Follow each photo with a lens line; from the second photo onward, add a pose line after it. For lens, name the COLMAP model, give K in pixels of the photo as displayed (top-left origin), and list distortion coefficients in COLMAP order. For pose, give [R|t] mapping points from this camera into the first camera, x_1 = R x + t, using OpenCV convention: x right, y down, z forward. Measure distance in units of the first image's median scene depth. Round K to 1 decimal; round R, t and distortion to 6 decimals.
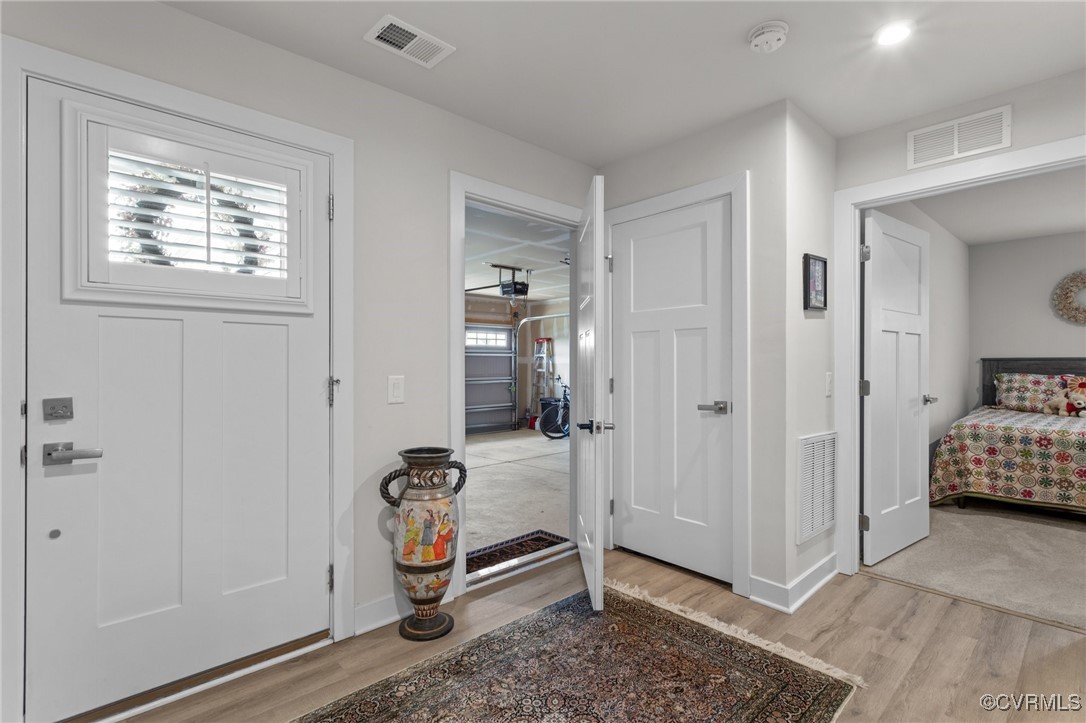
lens RADIAL K [[512.2, 0, 540.8], [0, 512.2, 372.1], [0, 0, 1]] dist [0.000020, 0.000415]
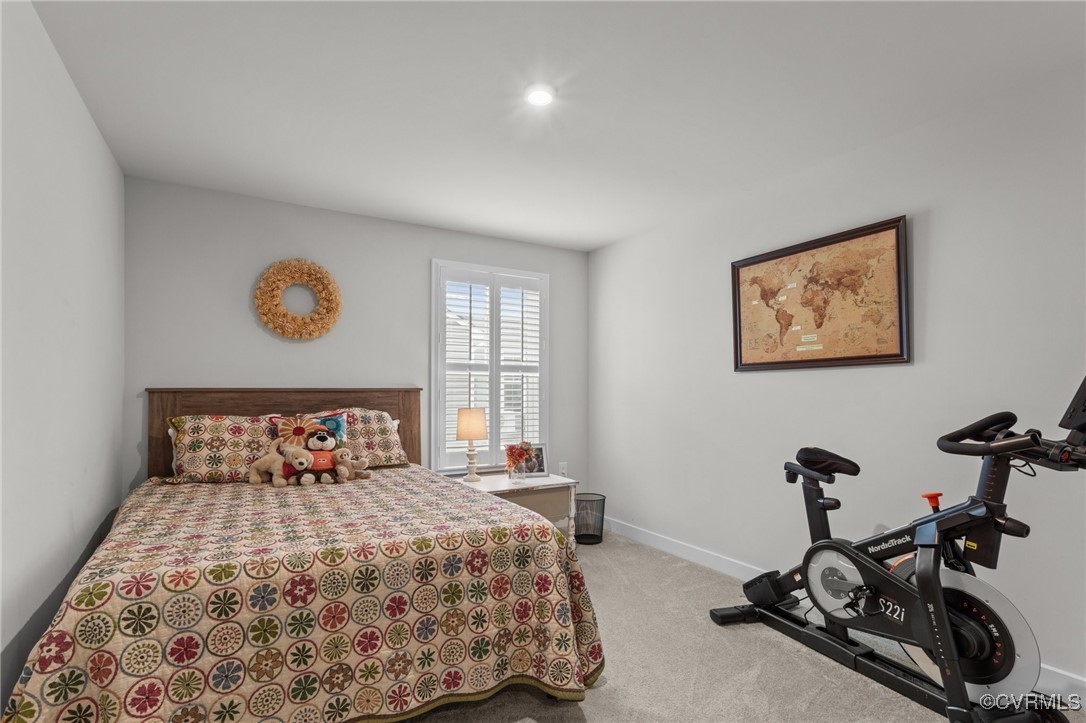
lens RADIAL K [[512.2, 0, 540.8], [0, 512.2, 372.1], [0, 0, 1]] dist [0.000020, 0.000415]
pose [[0.190963, 0.037321, 0.980887, 0.494630], [0.022359, 0.998852, -0.042358, -0.014808], [-0.981343, 0.030020, 0.189909, 0.591988]]
